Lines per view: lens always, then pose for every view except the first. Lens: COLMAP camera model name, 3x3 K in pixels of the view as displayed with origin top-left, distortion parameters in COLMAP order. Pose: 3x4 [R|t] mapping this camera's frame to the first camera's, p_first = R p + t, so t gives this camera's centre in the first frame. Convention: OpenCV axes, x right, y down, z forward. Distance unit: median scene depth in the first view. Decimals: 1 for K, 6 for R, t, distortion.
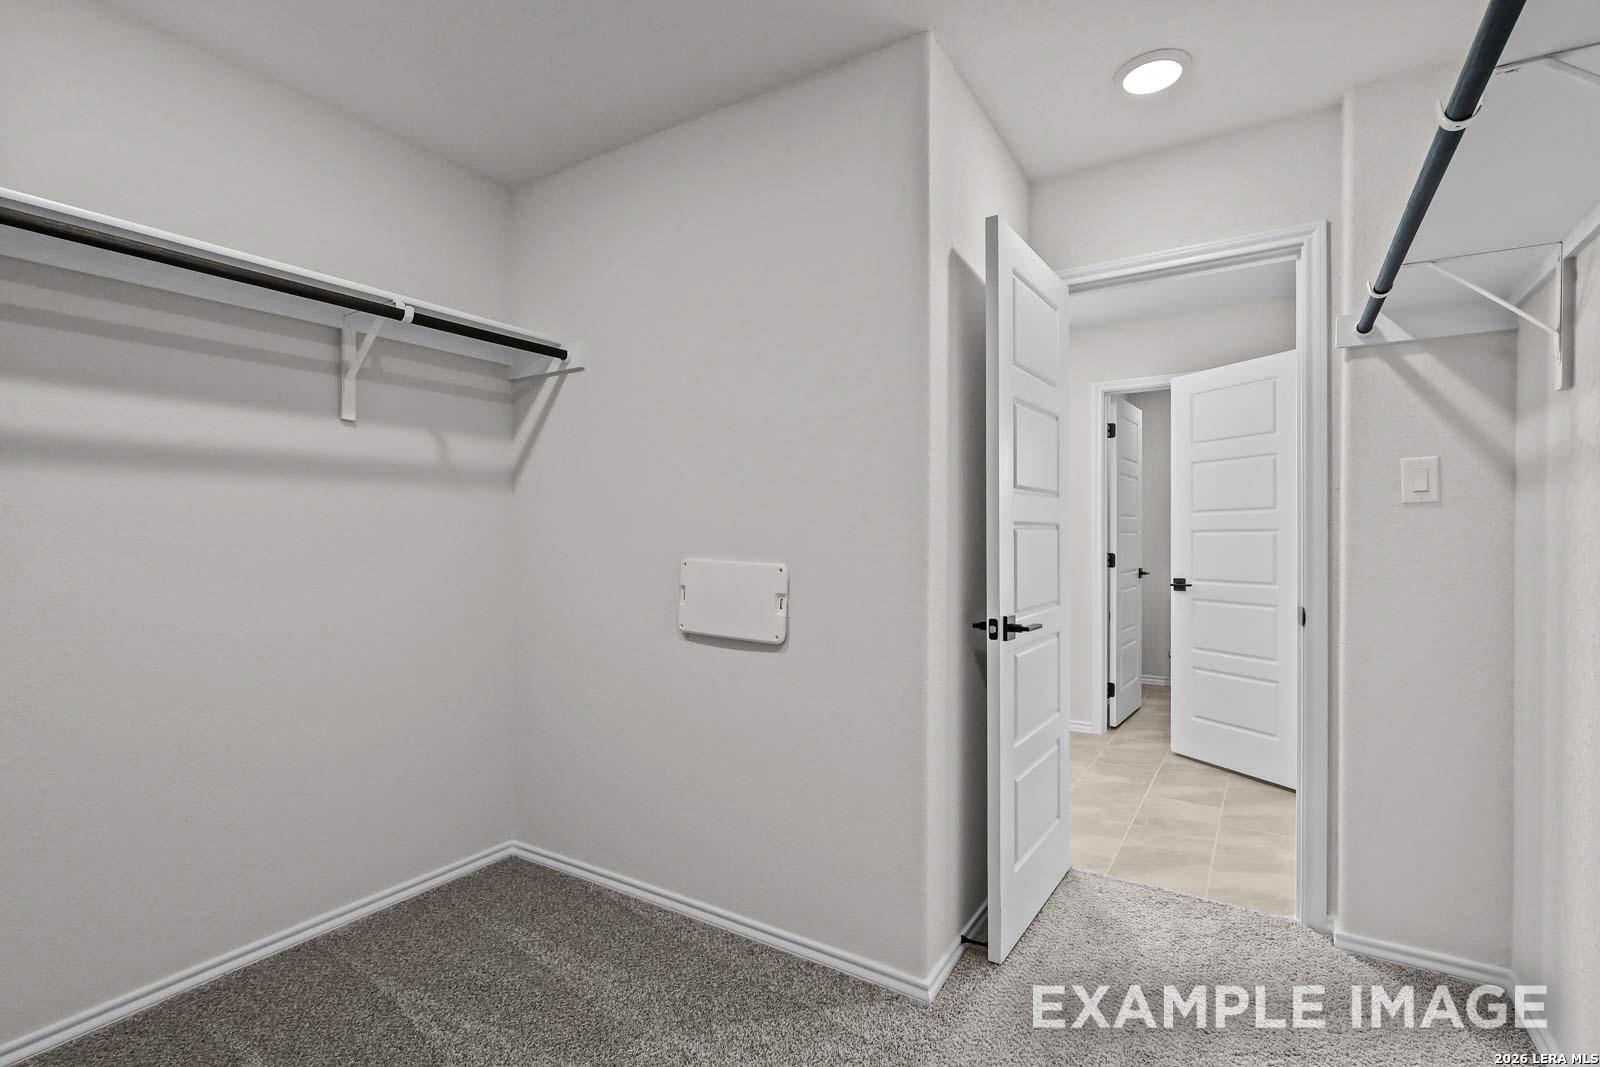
lens RADIAL K [[740.3, 0, 795.5], [0, 740.3, 528.8], [0, 0, 1]] dist [-0.001541, -0.000365]
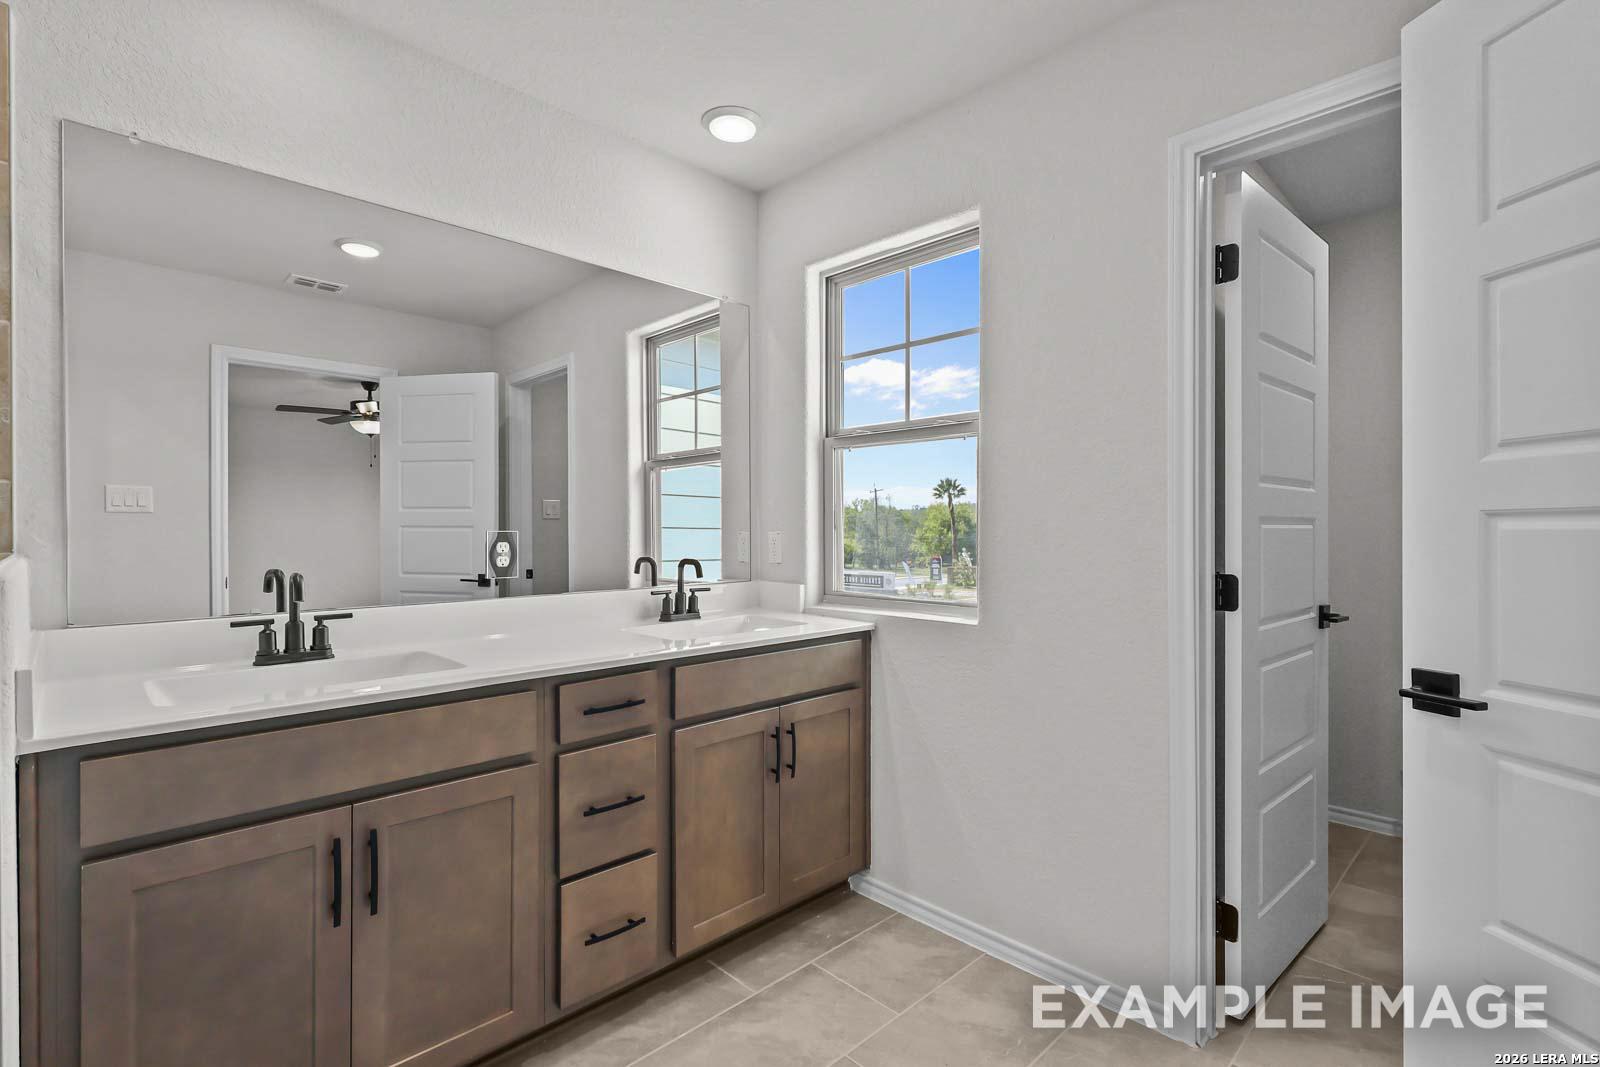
lens RADIAL K [[740.3, 0, 795.5], [0, 740.3, 528.8], [0, 0, 1]] dist [-0.001541, -0.000365]
pose [[0.975726, -0.001471, -0.218988, 0.286878], [0.002161, 0.999993, 0.002912, 0.006392], [0.218982, -0.003315, 0.975723, 0.563481]]
